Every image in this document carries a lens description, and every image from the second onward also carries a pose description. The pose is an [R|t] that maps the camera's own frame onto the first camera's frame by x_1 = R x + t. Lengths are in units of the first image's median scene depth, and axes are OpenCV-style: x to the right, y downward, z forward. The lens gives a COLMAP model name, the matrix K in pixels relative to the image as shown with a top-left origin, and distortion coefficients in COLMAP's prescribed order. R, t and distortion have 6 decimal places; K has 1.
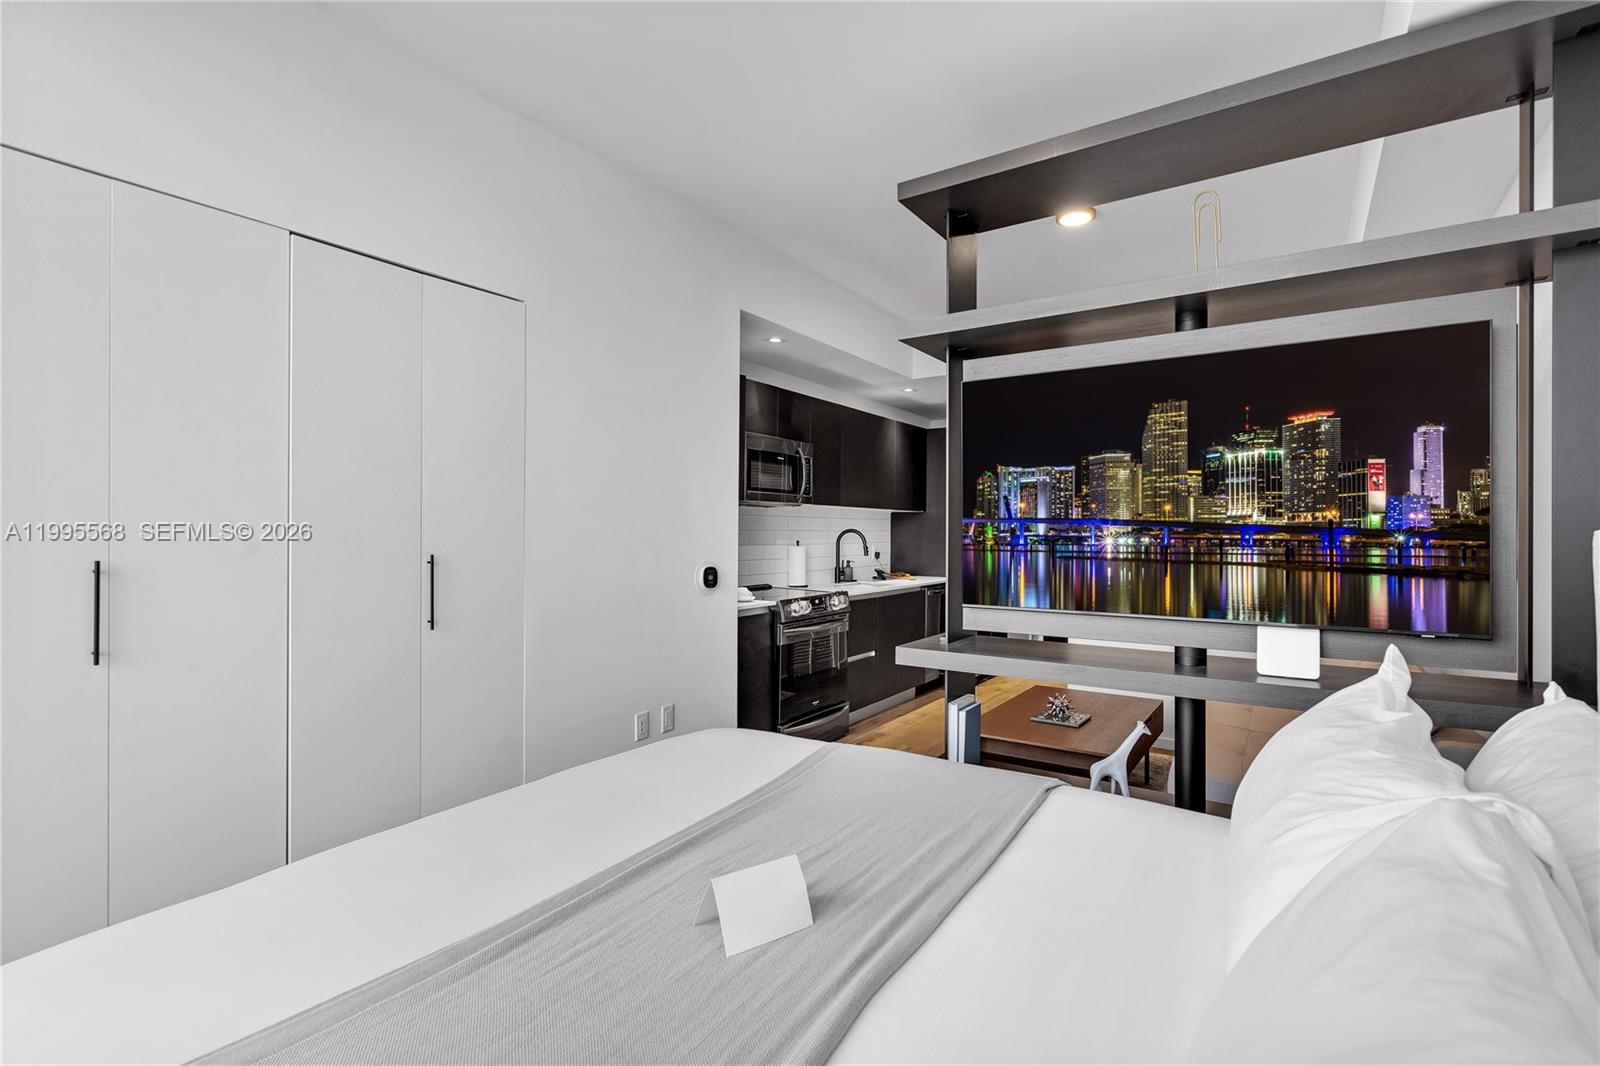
lens RADIAL K [[737.6, 0, 808.6], [0, 737.6, 537.3], [0, 0, 1]] dist [0.002161, 0.000658]
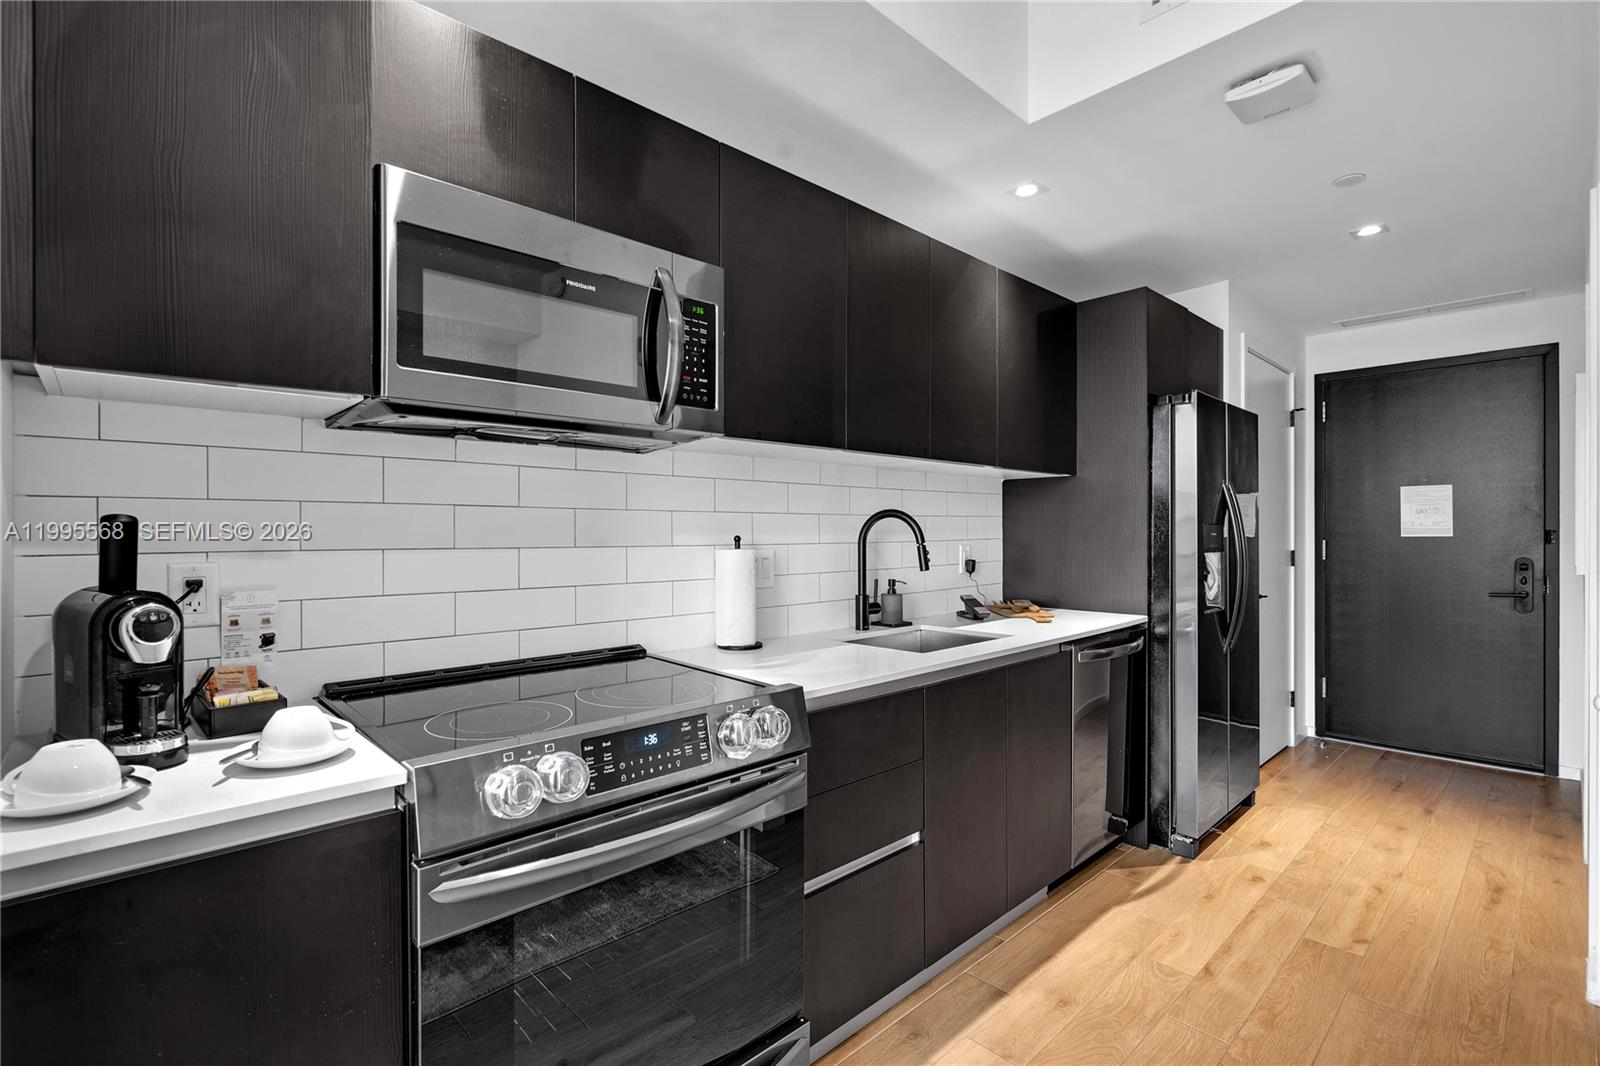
lens RADIAL K [[737.6, 0, 796.3], [0, 737.6, 527.3], [0, 0, 1]] dist [0.002161, 0.000658]
pose [[0.971836, -0.011605, -0.235373, 0.296375], [0.008559, 0.999866, -0.013957, 0.014561], [0.235503, 0.011550, 0.971805, 1.554566]]
